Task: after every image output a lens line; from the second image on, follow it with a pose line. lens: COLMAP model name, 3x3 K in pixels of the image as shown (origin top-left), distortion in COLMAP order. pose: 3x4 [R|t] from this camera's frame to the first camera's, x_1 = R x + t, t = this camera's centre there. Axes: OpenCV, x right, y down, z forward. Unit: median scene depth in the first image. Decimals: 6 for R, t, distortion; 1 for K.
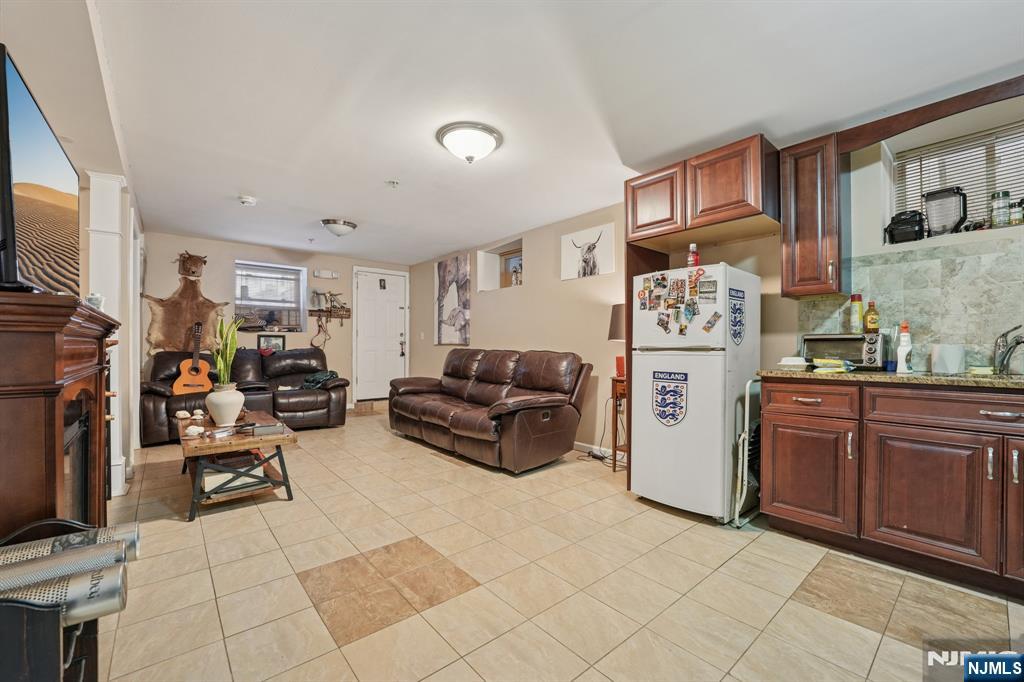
lens RADIAL K [[420.1, 0, 513.7], [0, 420.1, 345.5], [0, 0, 1]] dist [-0.008833, -0.000076]
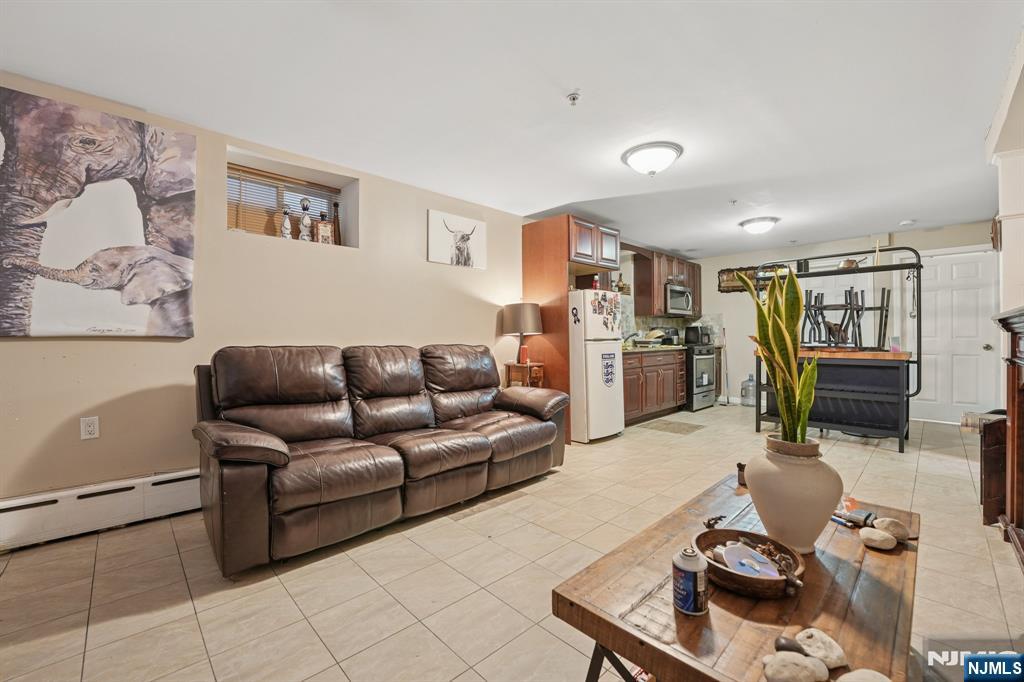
lens RADIAL K [[411.0, 0, 512.0], [0, 411.0, 341.0], [0, 0, 1]] dist [-0.022968, -0.000110]
pose [[-0.054252, -0.012142, 0.998453, -0.793149], [0.002338, 0.999922, 0.012287, -0.004635], [-0.998525, 0.003001, -0.054219, 0.965670]]
